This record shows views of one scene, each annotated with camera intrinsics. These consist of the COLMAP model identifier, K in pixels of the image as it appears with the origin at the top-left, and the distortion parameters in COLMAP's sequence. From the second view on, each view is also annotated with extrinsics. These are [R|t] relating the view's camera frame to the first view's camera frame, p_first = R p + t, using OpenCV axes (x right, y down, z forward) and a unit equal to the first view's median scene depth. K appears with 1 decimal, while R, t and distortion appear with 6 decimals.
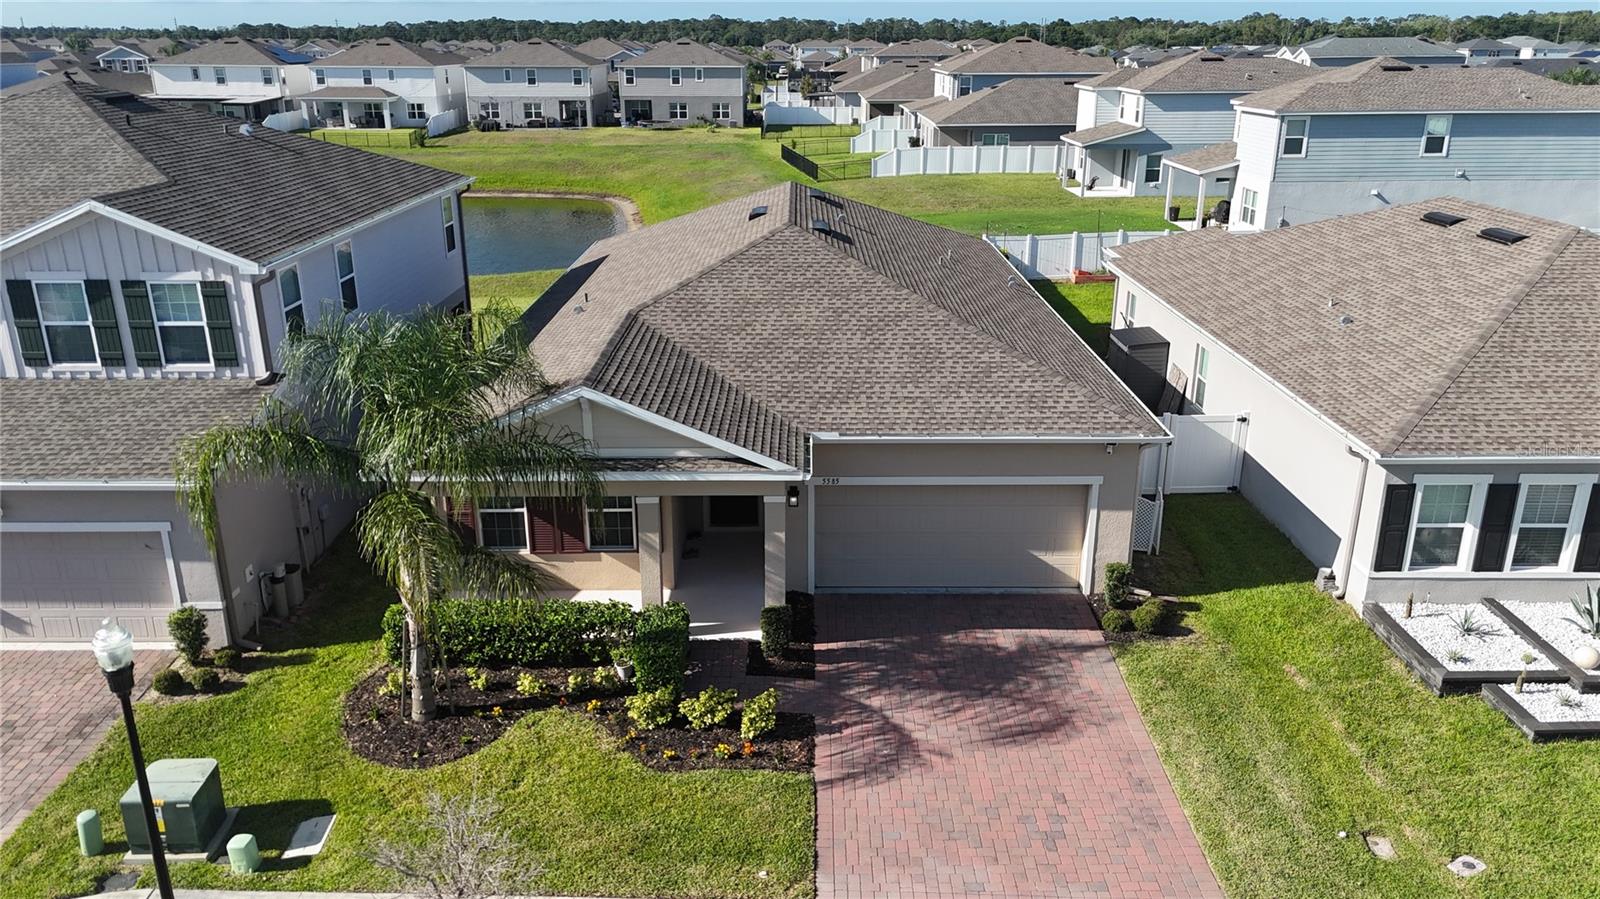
lens RADIAL K [[1178.8, 0, 801.6], [0, 1178.8, 451.7], [0, 0, 1]] dist [0.057345, -0.050301]
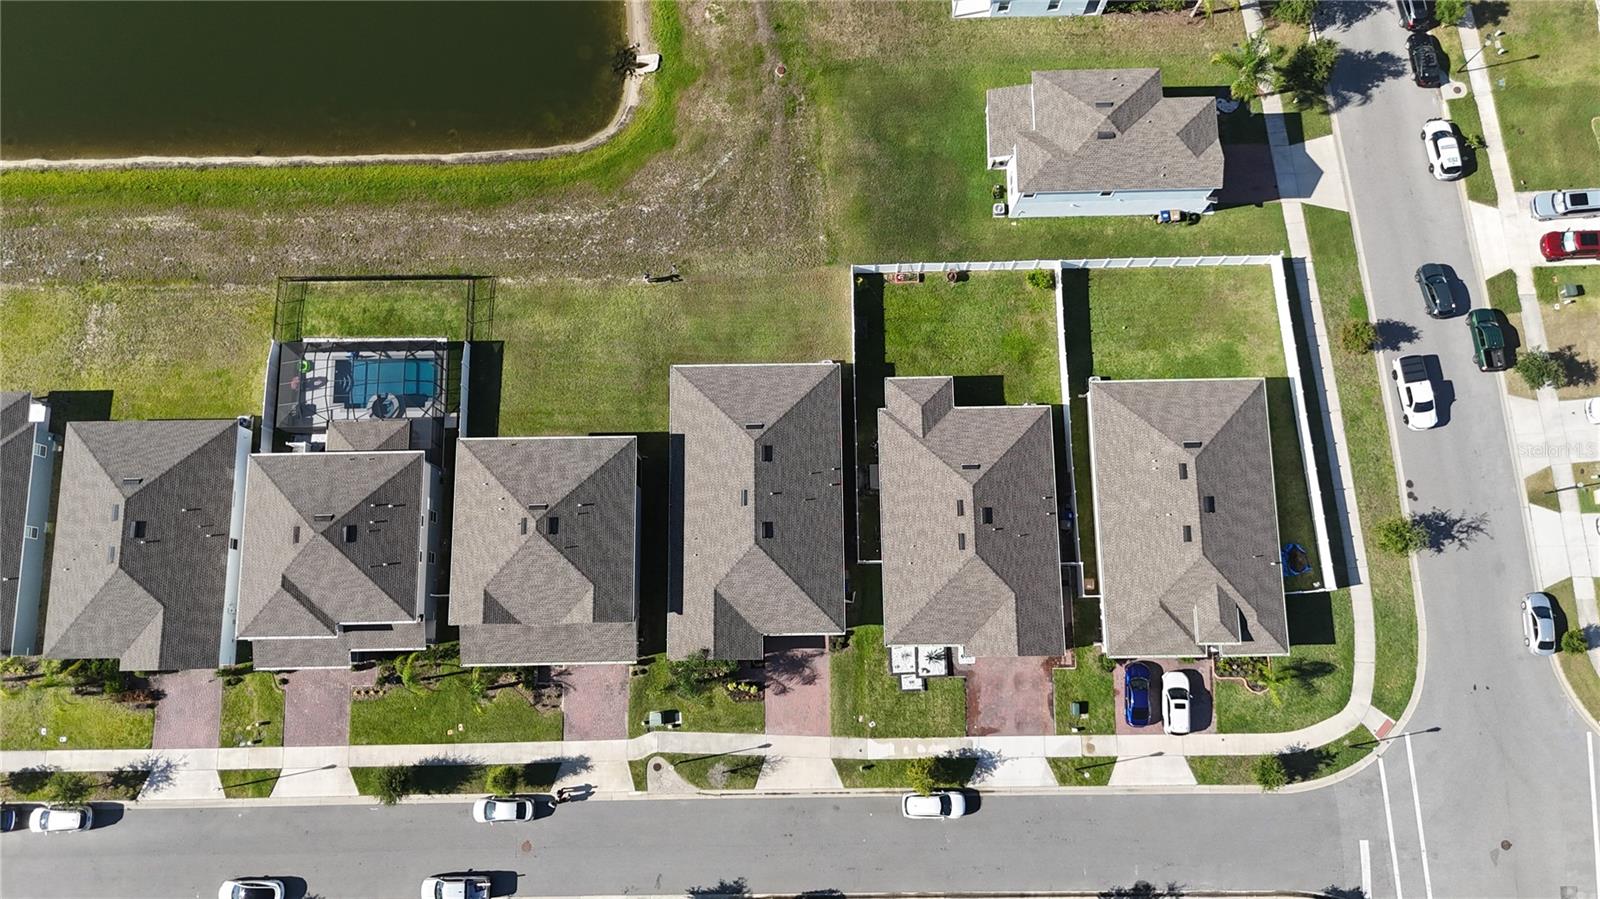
lens RADIAL K [[1178.8, 0, 798.8], [0, 1178.8, 448.3], [0, 0, 1]] dist [0.057345, -0.050301]
pose [[0.999890, -0.013123, -0.006880, 0.176197], [0.012503, 0.498055, 0.867055, -4.022478], [-0.007952, -0.867046, 0.498165, -0.559956]]
